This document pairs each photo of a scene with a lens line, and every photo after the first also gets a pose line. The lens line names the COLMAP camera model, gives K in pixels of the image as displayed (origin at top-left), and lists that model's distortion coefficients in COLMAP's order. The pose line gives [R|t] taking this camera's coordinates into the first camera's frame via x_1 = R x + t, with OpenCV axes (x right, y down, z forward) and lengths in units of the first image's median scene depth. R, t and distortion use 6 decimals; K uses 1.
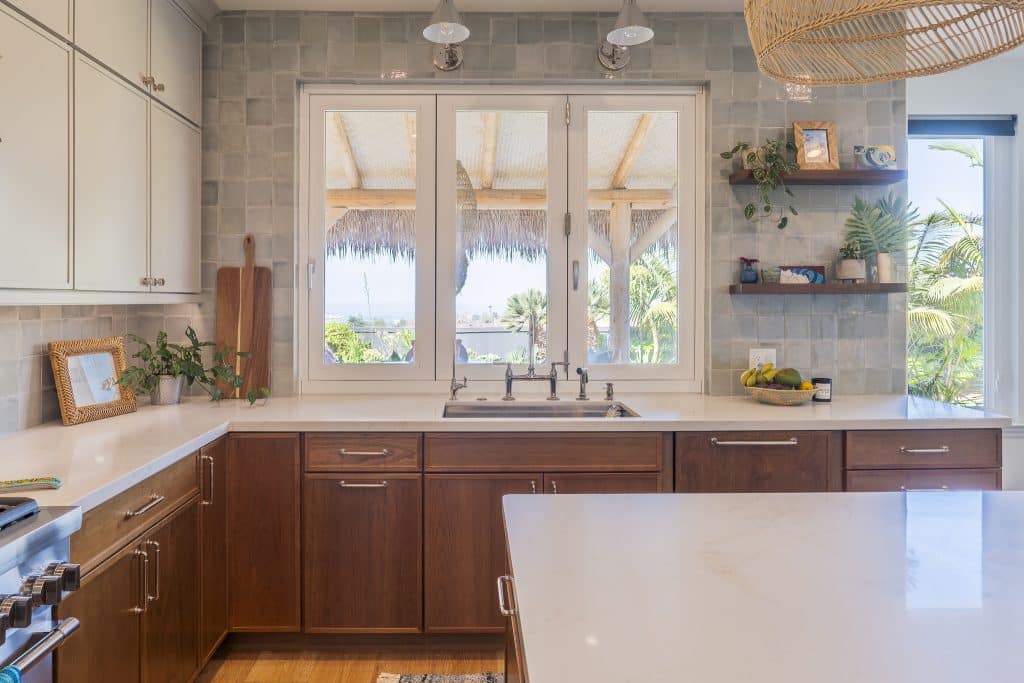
lens RADIAL K [[708.3, 0, 508.2], [0, 708.3, 305.8], [0, 0, 1]] dist [-0.007476, -0.000962]
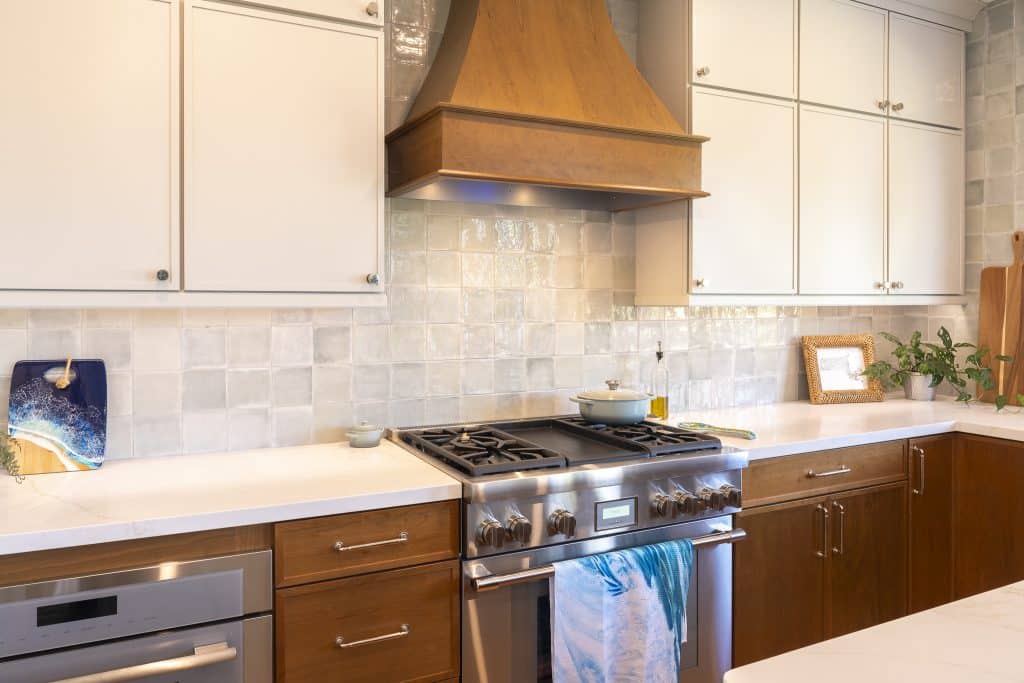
lens RADIAL K [[708.3, 0, 508.2], [0, 708.3, 305.8], [0, 0, 1]] dist [-0.007476, -0.000962]
pose [[0.434842, 0.003506, -0.900500, 0.192005], [-0.003633, 0.999991, 0.002140, -0.001627], [0.900499, 0.002341, 0.434851, -0.014383]]
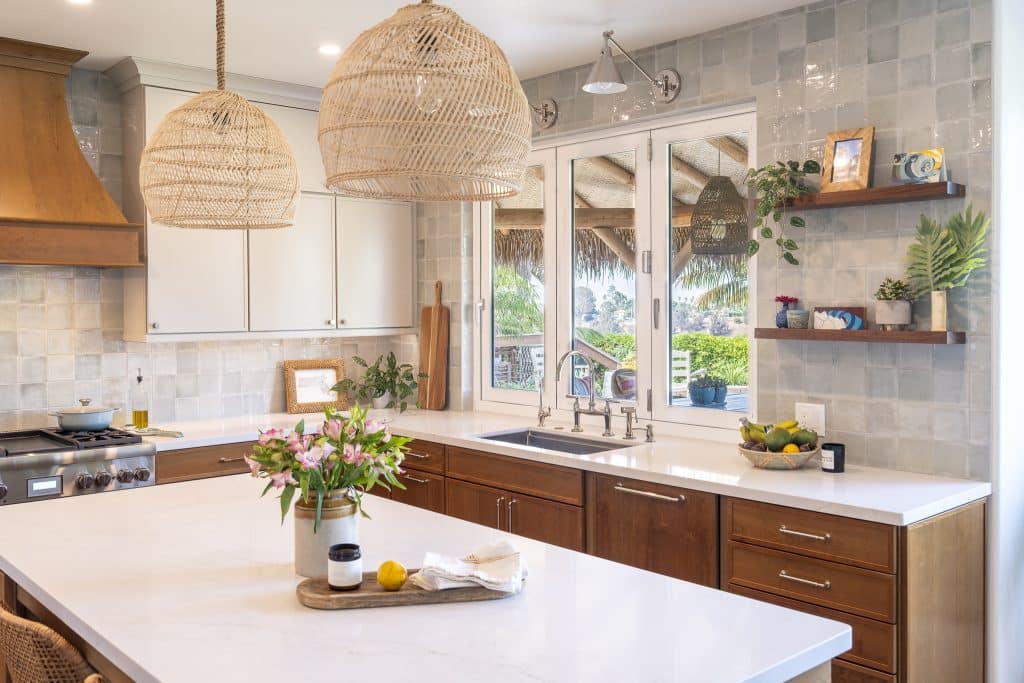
lens RADIAL K [[924.6, 0, 512.0], [0, 924.6, 341.5], [0, 0, 1]] dist [-0.017383, 0.008210]
pose [[0.662472, 0.030524, -0.748465, 0.971802], [-0.002108, 0.999241, 0.038886, -0.057271], [0.749084, -0.024183, 0.662033, -0.000053]]
